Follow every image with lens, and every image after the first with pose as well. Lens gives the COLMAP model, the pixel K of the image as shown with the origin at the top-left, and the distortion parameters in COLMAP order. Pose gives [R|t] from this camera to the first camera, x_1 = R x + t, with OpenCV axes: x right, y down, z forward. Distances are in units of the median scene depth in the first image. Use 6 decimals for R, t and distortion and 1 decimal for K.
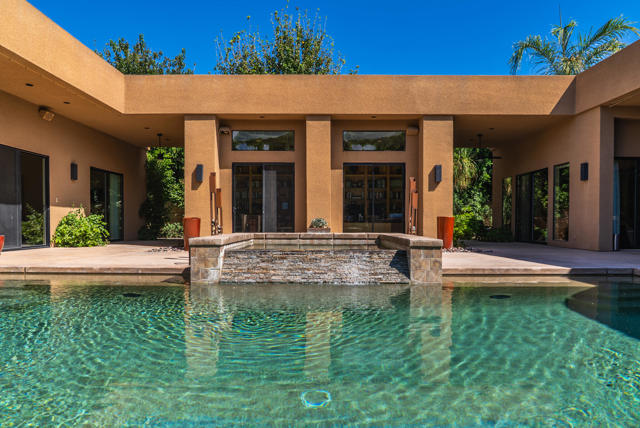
lens RADIAL K [[466.9, 0, 315.1], [0, 466.9, 236.0], [0, 0, 1]] dist [-0.013275, -0.007365]
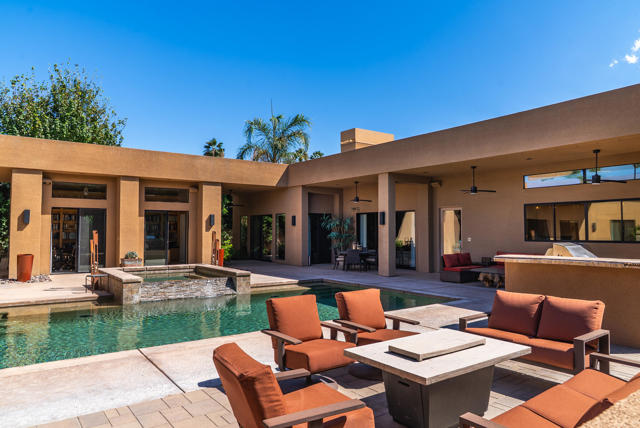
lens RADIAL K [[437.1, 0, 320.6], [0, 437.1, 215.3], [0, 0, 1]] dist [-0.027925, 0.003654]
pose [[0.804869, 0.020555, 0.593096, -0.301734], [0.019304, 0.997964, -0.060783, -0.055901], [-0.593138, 0.060372, 0.802834, -0.365012]]
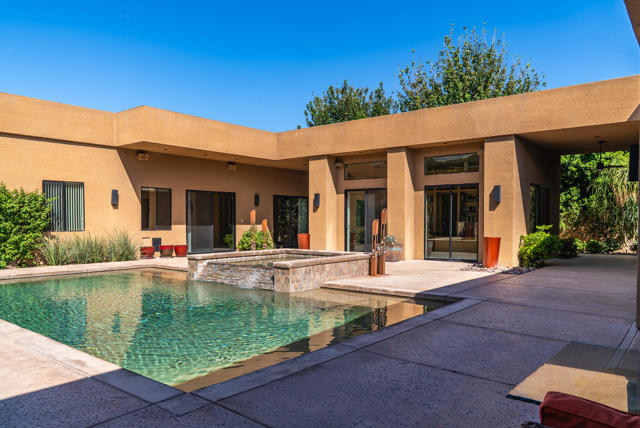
lens RADIAL K [[466.9, 0, 321.0], [0, 466.9, 215.4], [0, 0, 1]] dist [-0.013275, -0.007365]
pose [[0.786187, -0.009308, -0.617919, 0.590235], [-0.006383, 0.999711, -0.023181, -0.059790], [0.617956, 0.022169, 0.785900, -0.041586]]
